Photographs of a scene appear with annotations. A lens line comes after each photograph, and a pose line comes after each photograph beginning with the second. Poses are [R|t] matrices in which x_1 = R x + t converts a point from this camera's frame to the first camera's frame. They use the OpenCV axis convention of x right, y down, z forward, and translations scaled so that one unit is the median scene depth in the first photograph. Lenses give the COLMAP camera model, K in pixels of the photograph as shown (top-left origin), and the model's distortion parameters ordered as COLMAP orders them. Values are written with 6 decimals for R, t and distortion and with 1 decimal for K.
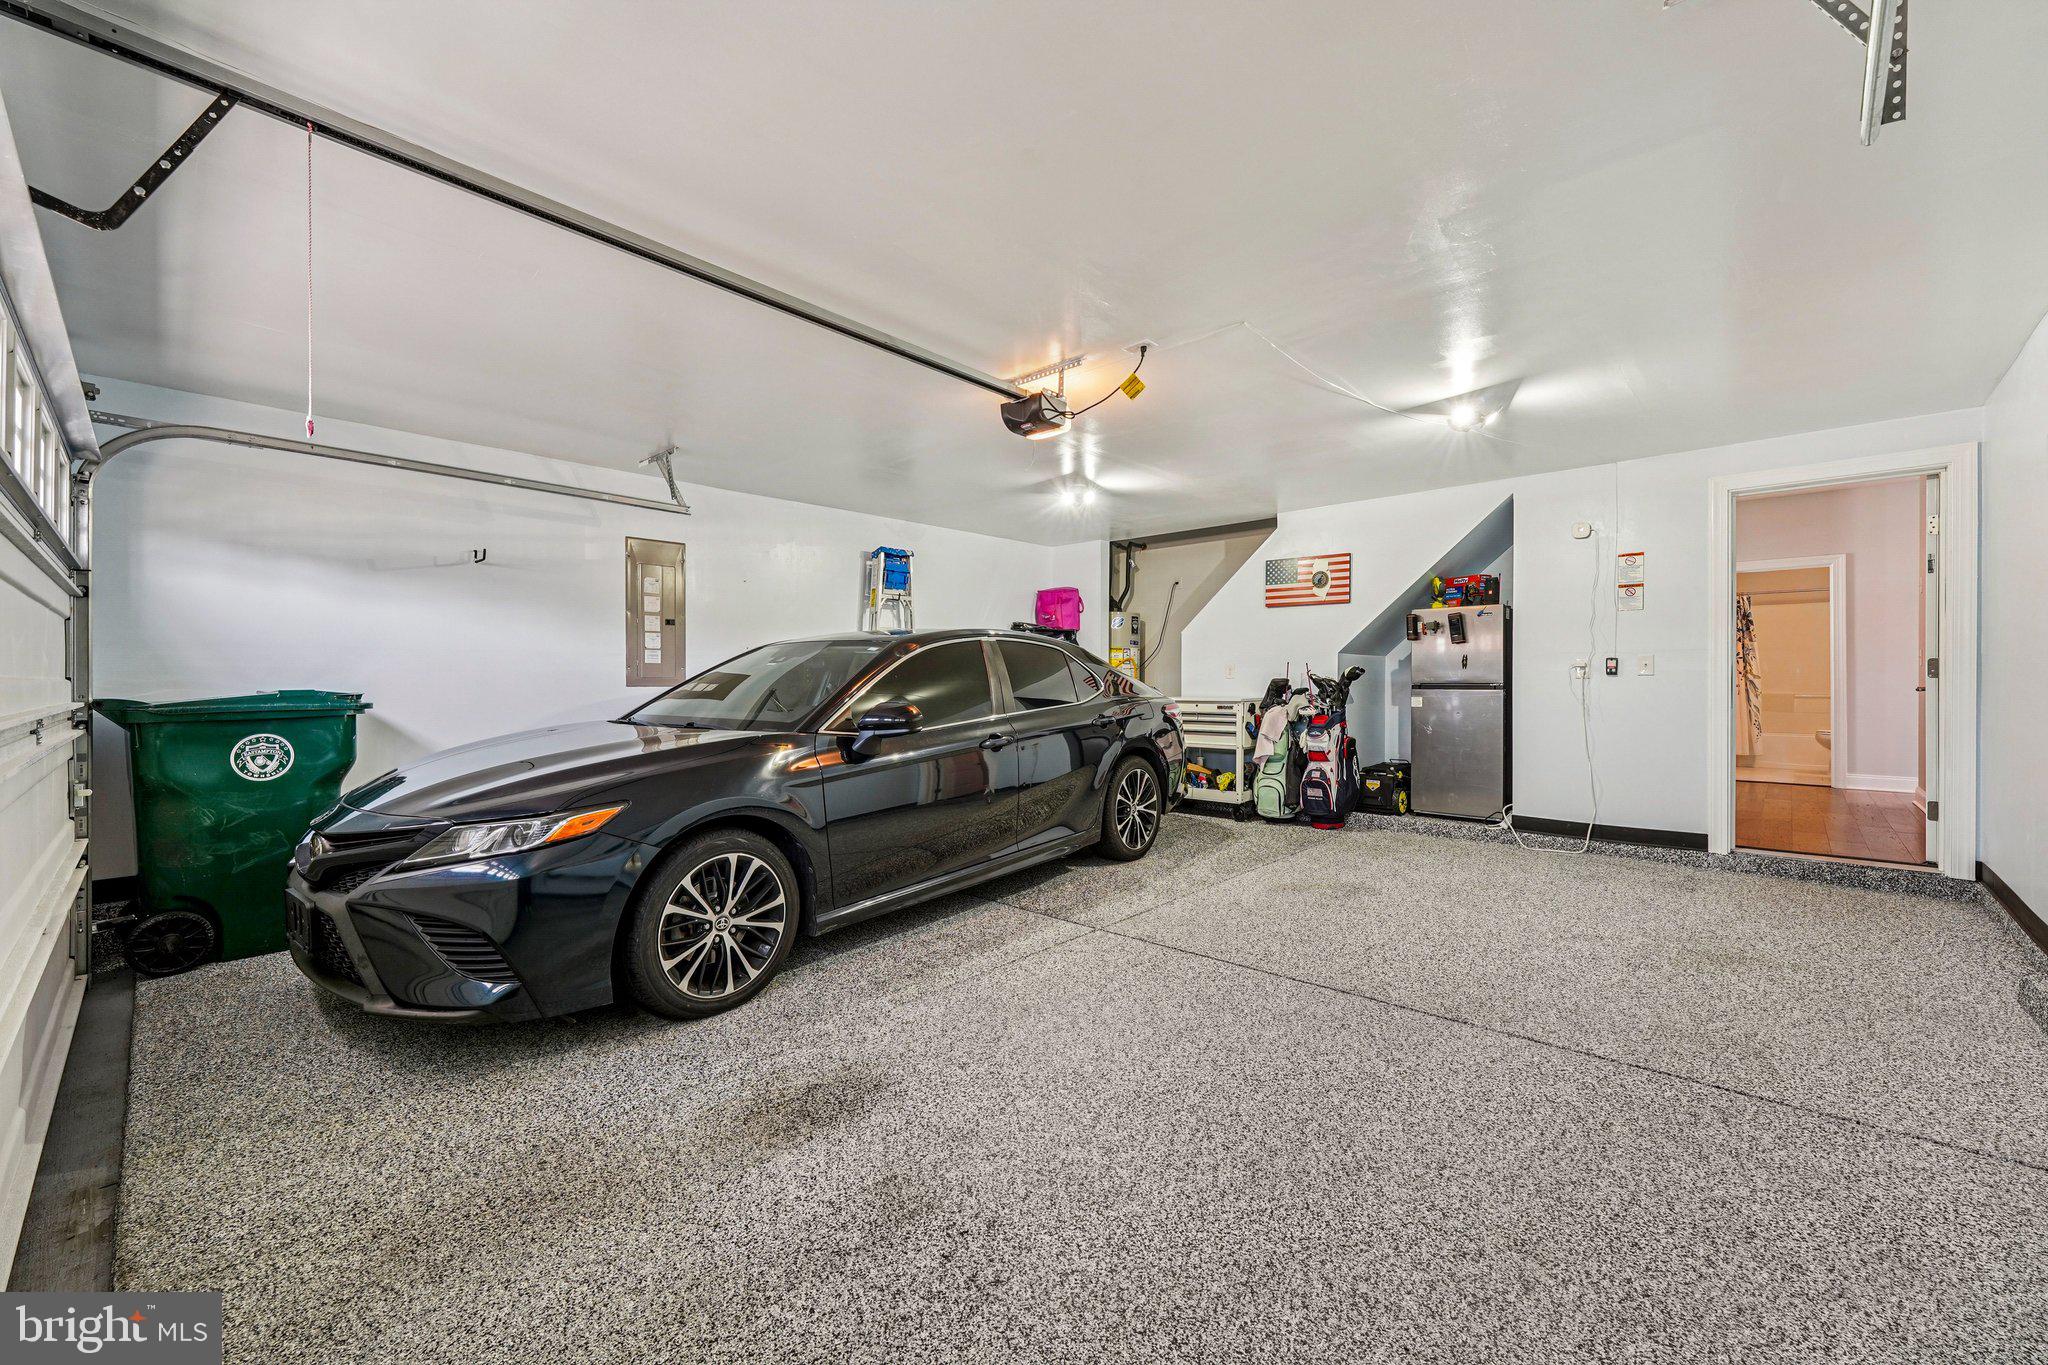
lens RADIAL K [[825.4, 0, 1018.8], [0, 825.4, 682.3], [0, 0, 1]] dist [-0.000208, -0.000194]
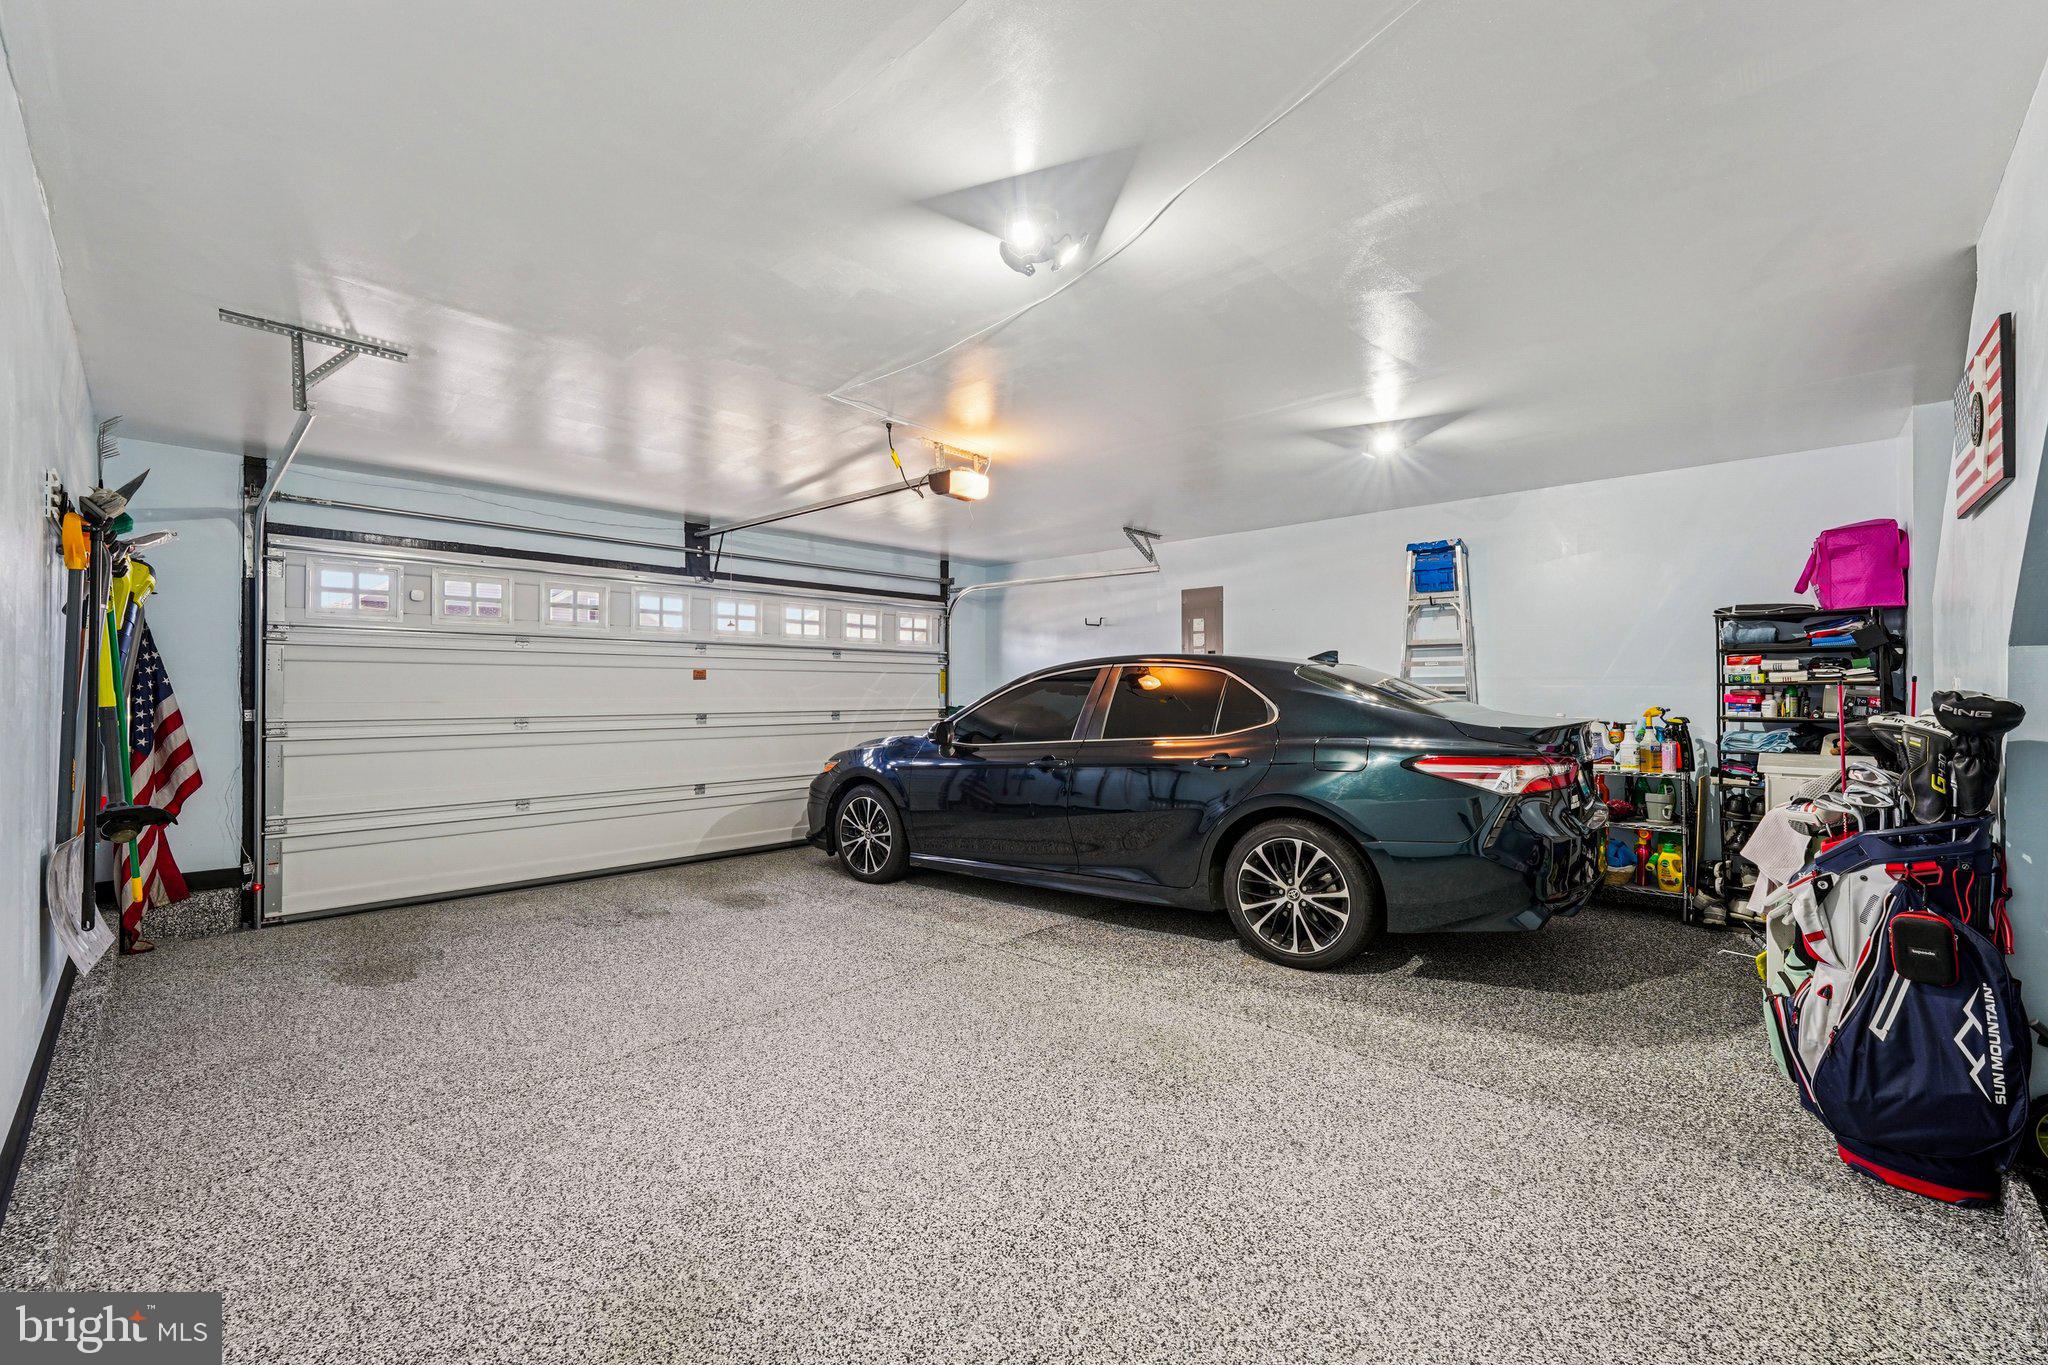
lens RADIAL K [[825.4, 0, 1019.2], [0, 825.4, 684.0], [0, 0, 1]] dist [-0.000208, -0.000194]
pose [[-0.011034, -0.005116, -0.999926, 1.378282], [-0.004223, 0.999978, -0.005070, -0.034408], [0.999930, 0.004167, -0.011055, 1.260273]]
